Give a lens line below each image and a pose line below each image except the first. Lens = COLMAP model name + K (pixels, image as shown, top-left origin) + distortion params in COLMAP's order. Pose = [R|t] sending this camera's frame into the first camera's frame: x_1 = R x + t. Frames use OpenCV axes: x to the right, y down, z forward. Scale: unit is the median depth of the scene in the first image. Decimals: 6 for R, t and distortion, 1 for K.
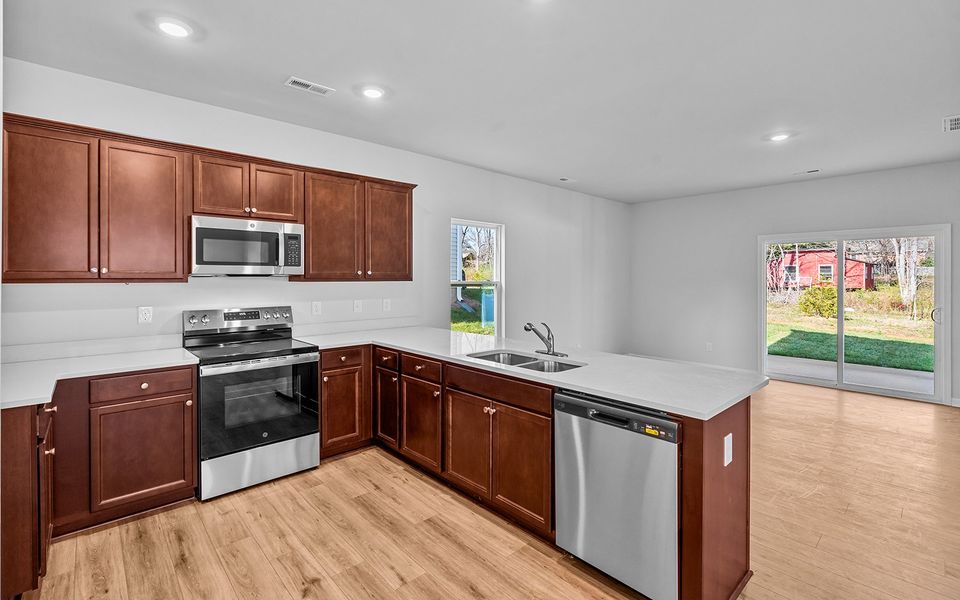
lens RADIAL K [[426.3, 0, 484.9], [0, 426.3, 279.7], [0, 0, 1]] dist [-0.009449, 0.002701]
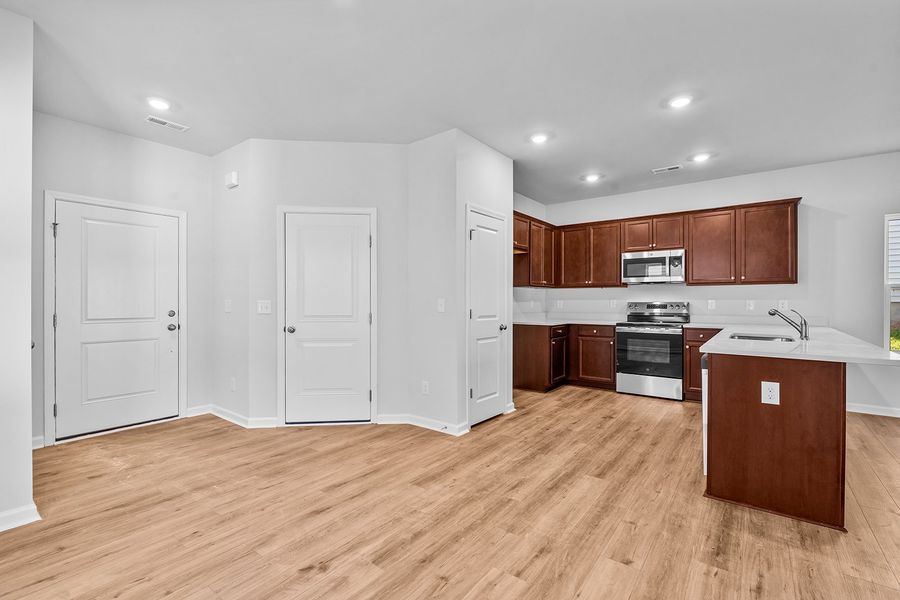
lens RADIAL K [[404.4, 0, 447.3], [0, 404.4, 302.0], [0, 0, 1]] dist [-0.003368, -0.000290]
pose [[0.163263, 0.004834, -0.986571, 0.988981], [-0.002419, 0.999987, 0.004500, 0.066742], [0.986580, 0.001652, 0.163272, -0.119426]]
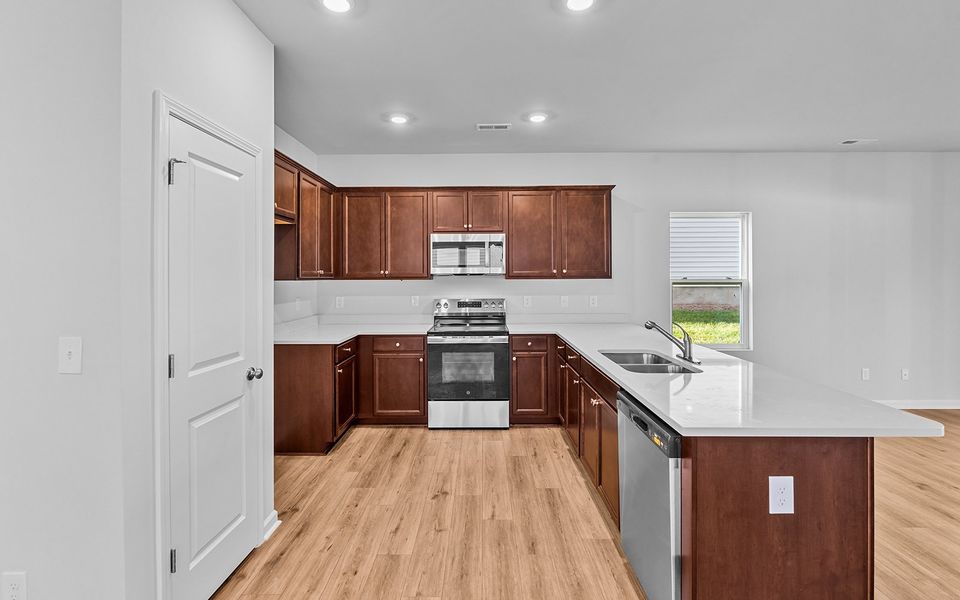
lens RADIAL K [[433.7, 0, 481.5], [0, 433.7, 275.2], [0, 0, 1]] dist [-0.008926, 0.001888]
pose [[0.727853, -0.004412, -0.685719, 0.433056], [0.001483, 0.999987, -0.004859, -0.001093], [0.685732, 0.002519, 0.727850, 0.026904]]
